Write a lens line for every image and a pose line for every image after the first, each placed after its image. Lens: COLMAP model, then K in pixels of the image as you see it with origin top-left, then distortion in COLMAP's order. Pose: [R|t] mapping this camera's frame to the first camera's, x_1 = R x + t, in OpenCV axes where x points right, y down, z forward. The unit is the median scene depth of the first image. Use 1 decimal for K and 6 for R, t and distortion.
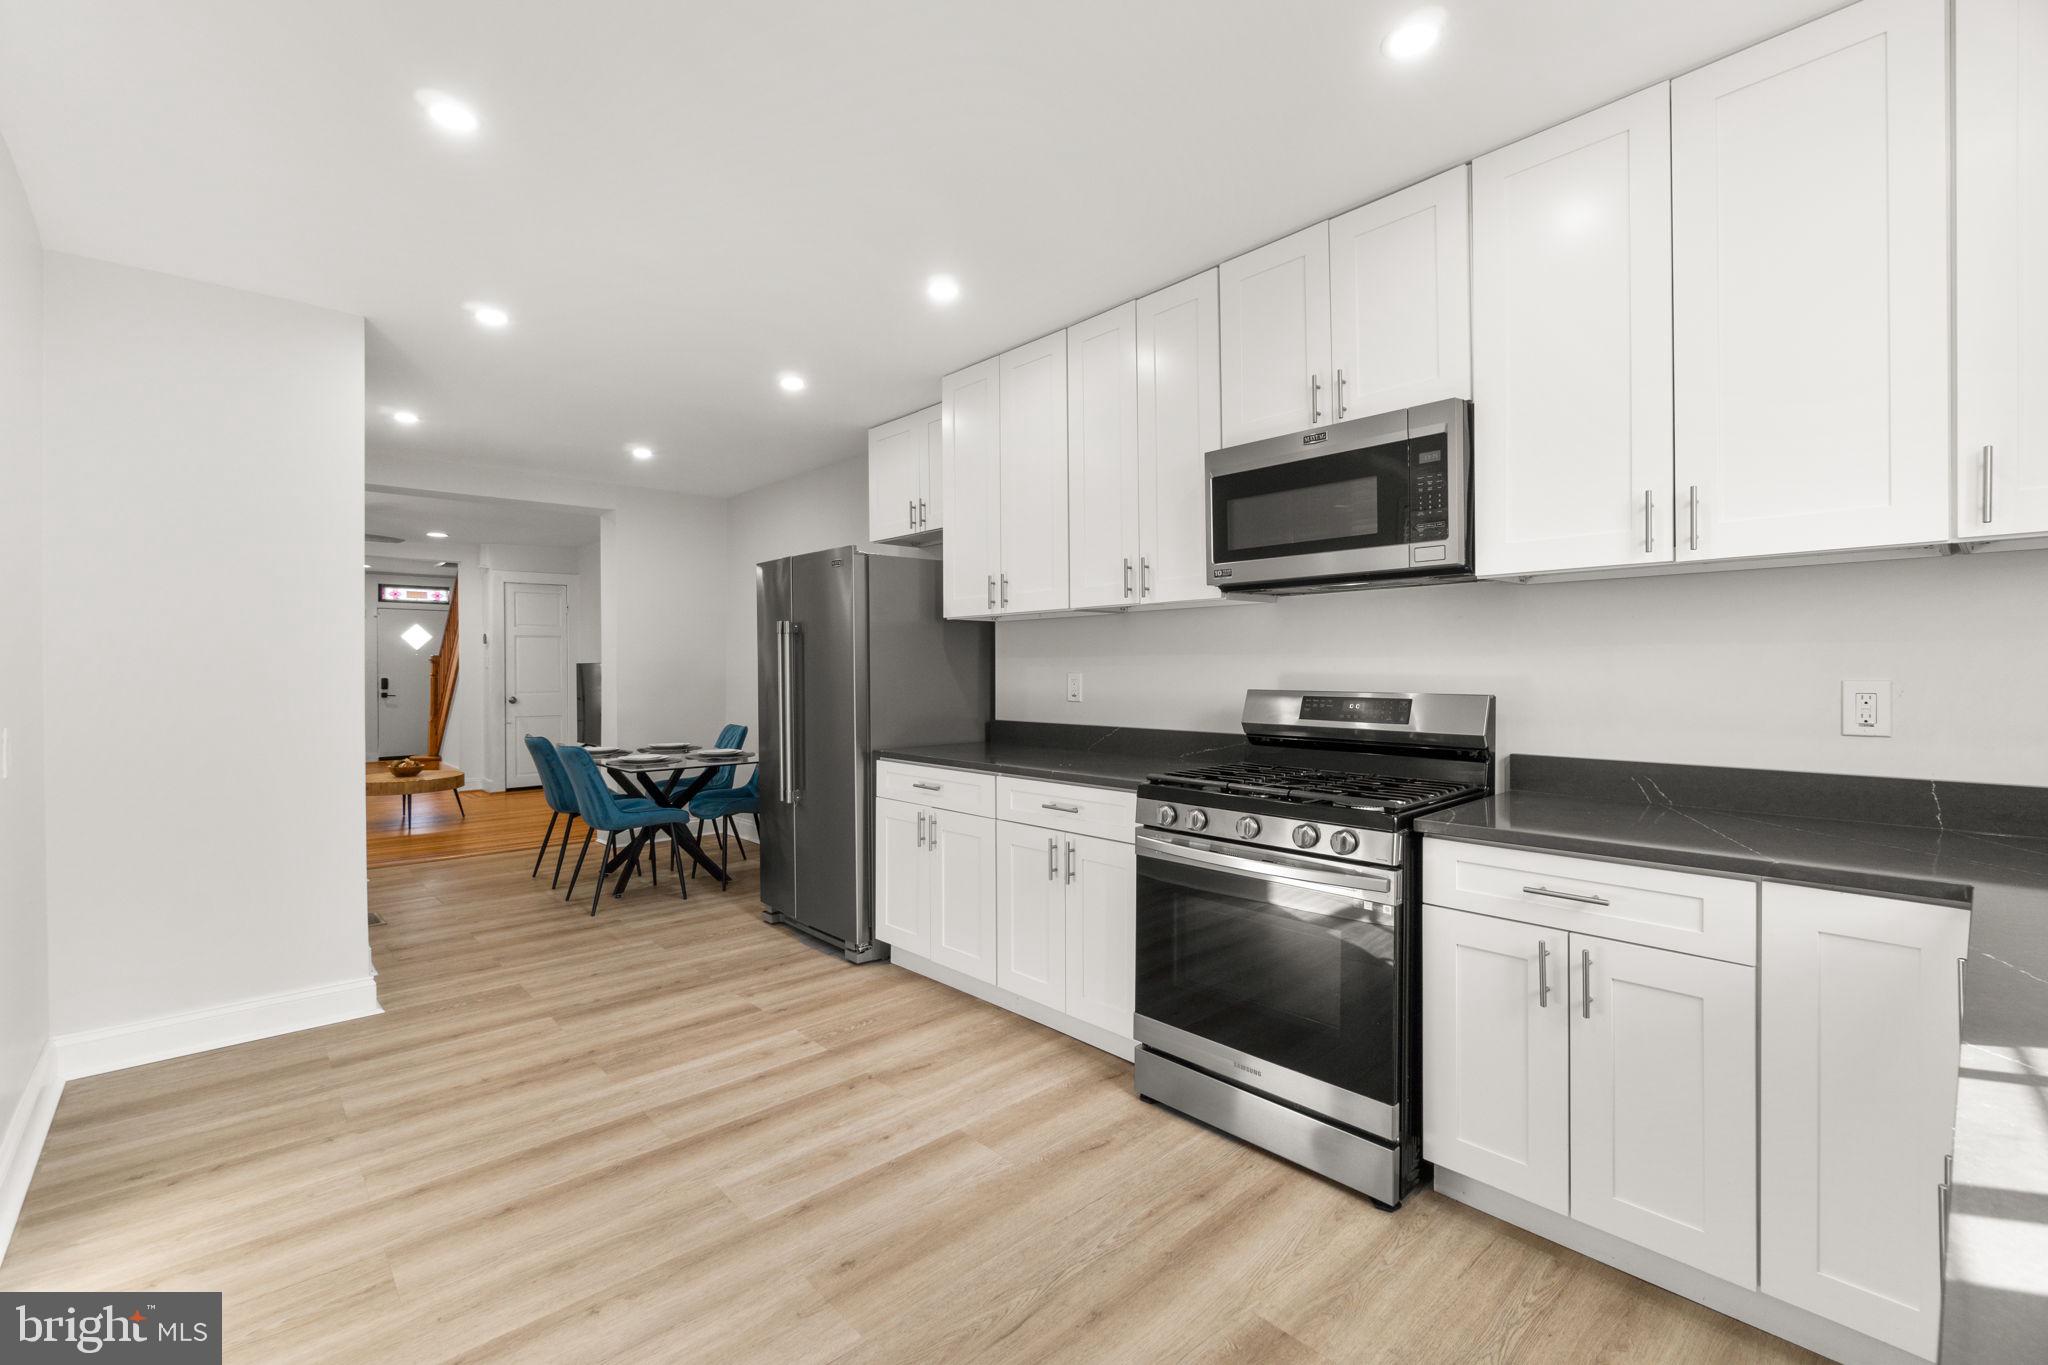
lens RADIAL K [[880.2, 0, 994.6], [0, 880.2, 673.7], [0, 0, 1]] dist [0.004338, 0.003837]
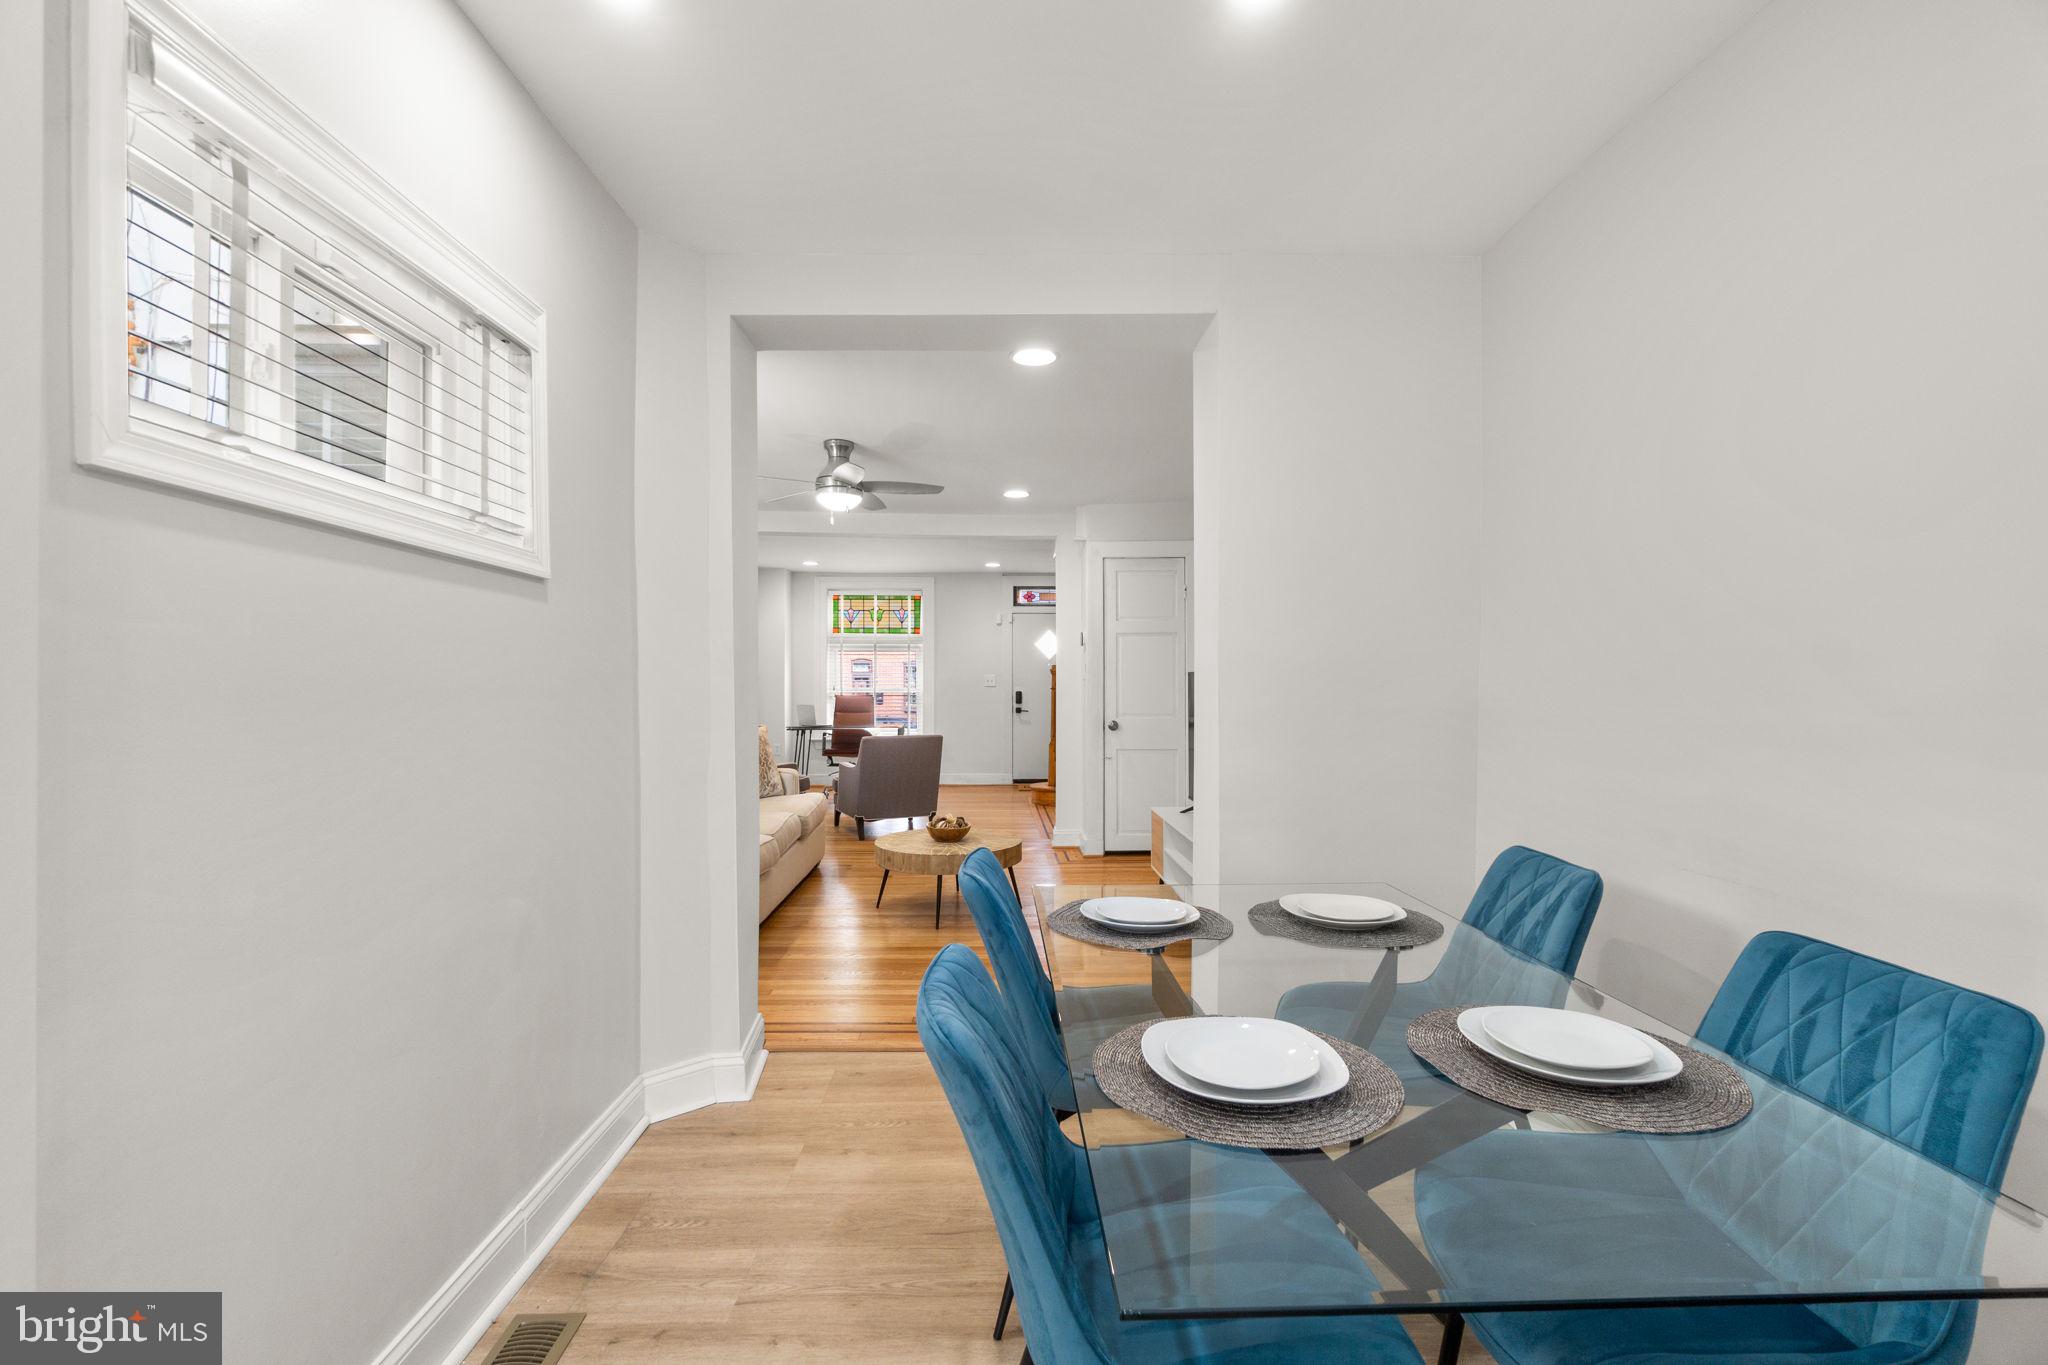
lens RADIAL K [[880.2, 0, 1022.8], [0, 880.2, 686.1], [0, 0, 1]] dist [0.004338, 0.003837]
pose [[0.767391, 0.003970, -0.641167, -0.415146], [-0.004391, 0.999990, 0.000936, -0.004685], [0.641164, 0.002097, 0.767401, 1.123751]]
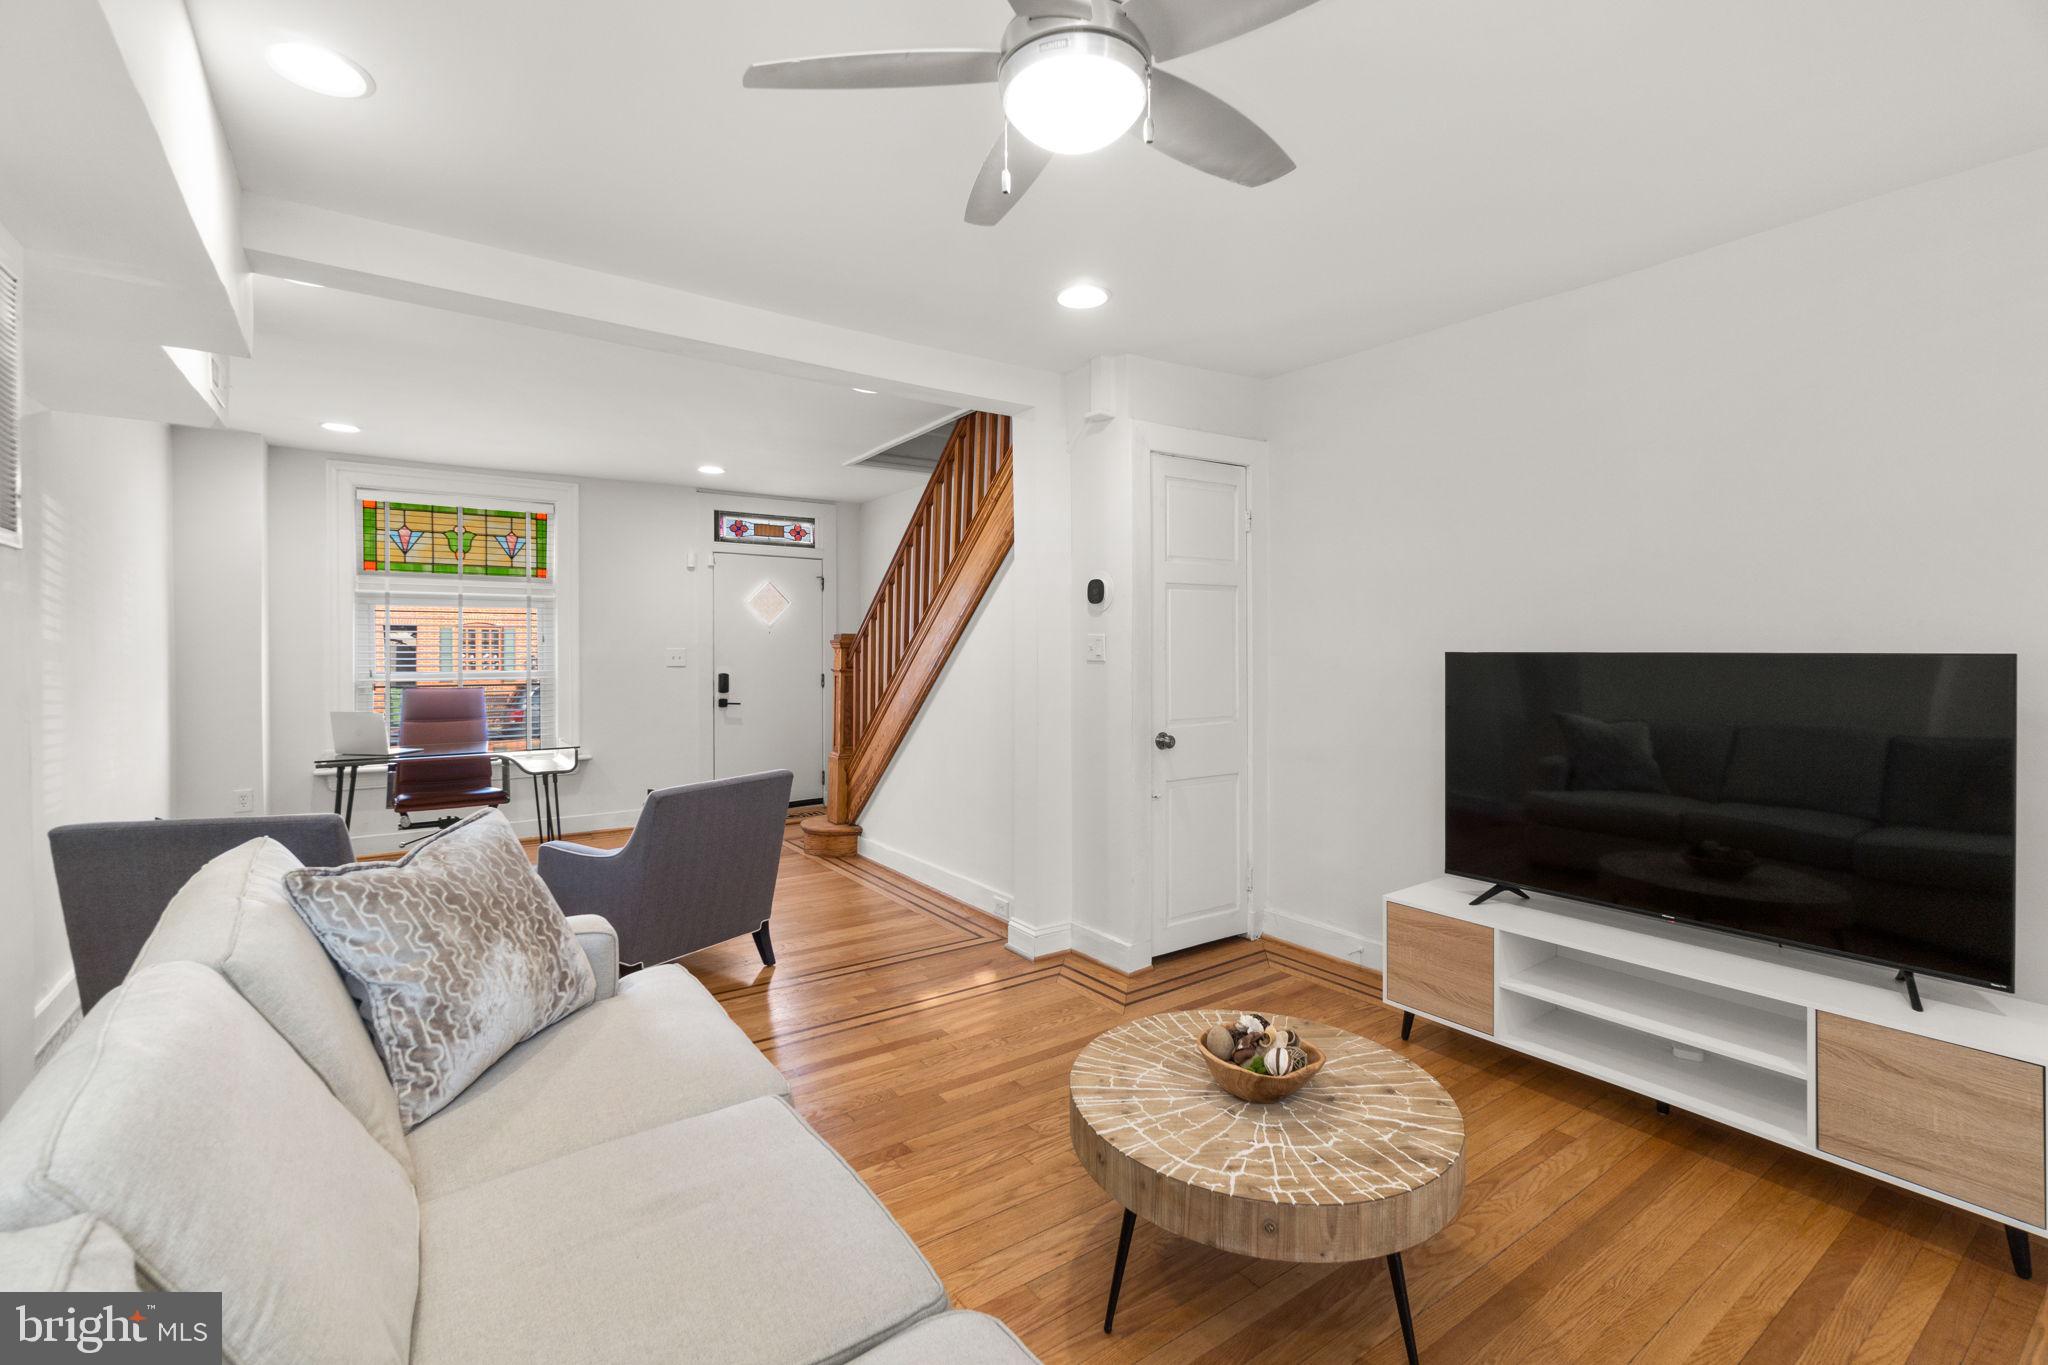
lens RADIAL K [[880.2, 0, 1004.2], [0, 880.2, 656.2], [0, 0, 1]] dist [0.004338, 0.003837]
pose [[0.992270, -0.001272, -0.124093, -1.530613], [0.001735, 0.999992, 0.003628, -0.028373], [0.124088, -0.003815, 0.992264, 1.578168]]
